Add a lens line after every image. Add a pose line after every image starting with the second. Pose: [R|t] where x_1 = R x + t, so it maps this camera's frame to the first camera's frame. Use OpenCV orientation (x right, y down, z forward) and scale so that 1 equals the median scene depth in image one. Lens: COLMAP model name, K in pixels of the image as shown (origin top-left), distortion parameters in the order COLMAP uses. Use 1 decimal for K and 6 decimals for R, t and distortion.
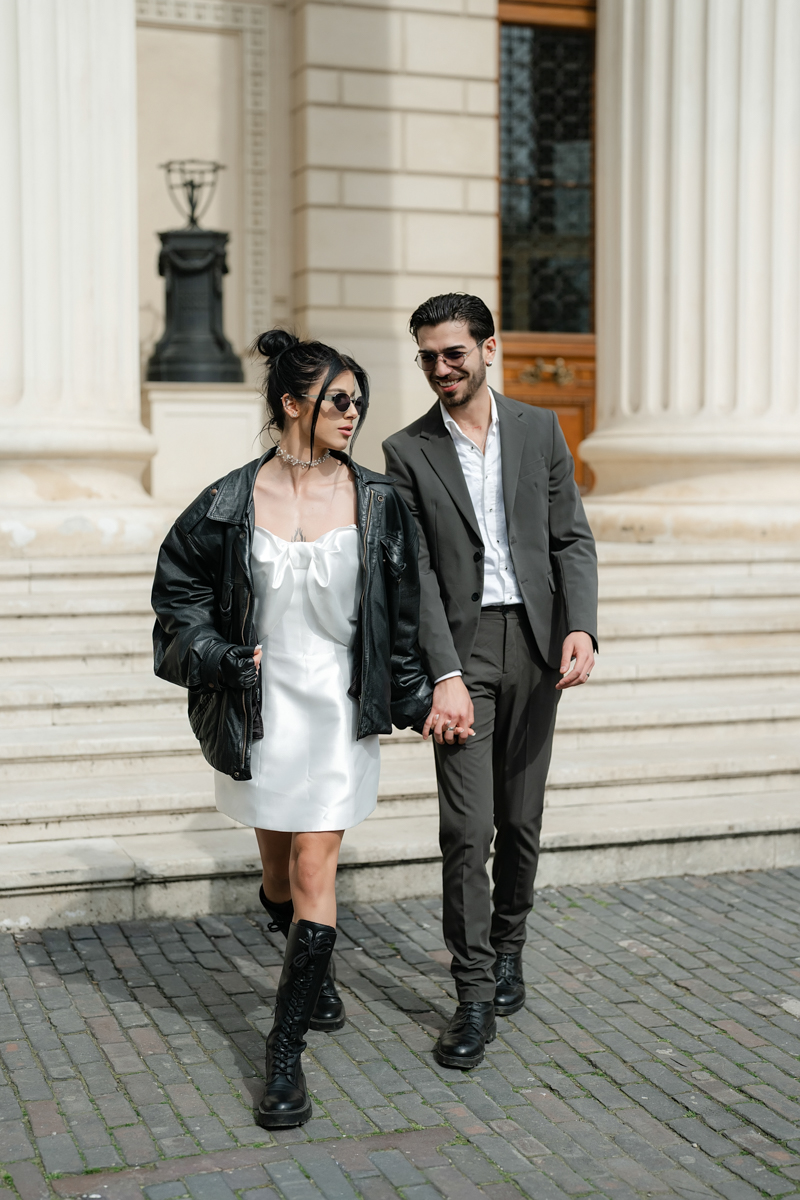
lens RADIAL K [[1706.2, 0, 400.0], [0, 1706.2, 600.0], [0, 0, 1]] dist [-0.156966, 0.908617]
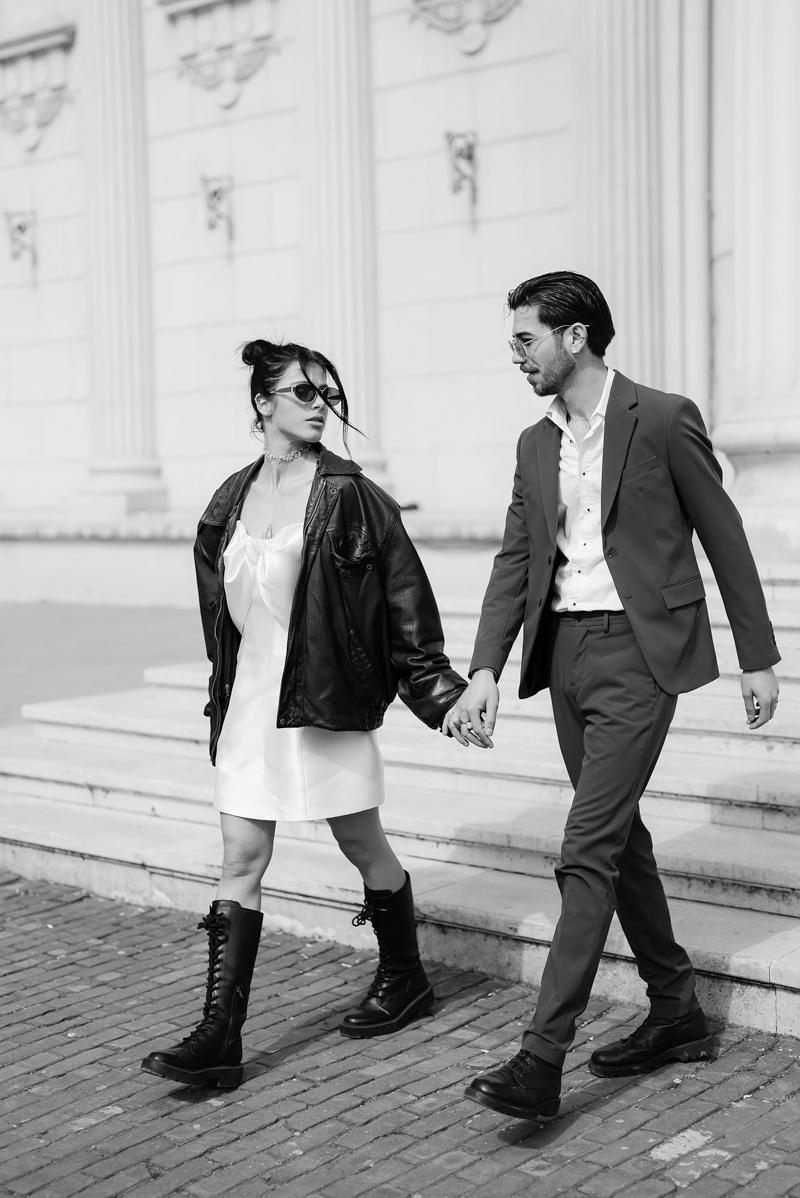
lens RADIAL K [[1674.6, 0, 397.4], [0, 1674.6, 583.4], [0, 0, 1]] dist [-0.153733, 0.933325]
pose [[0.543368, 0.044387, -0.838320, 0.589183], [-0.040838, 0.998817, 0.026415, -0.039873], [0.838501, 0.019882, 0.544538, 0.488996]]
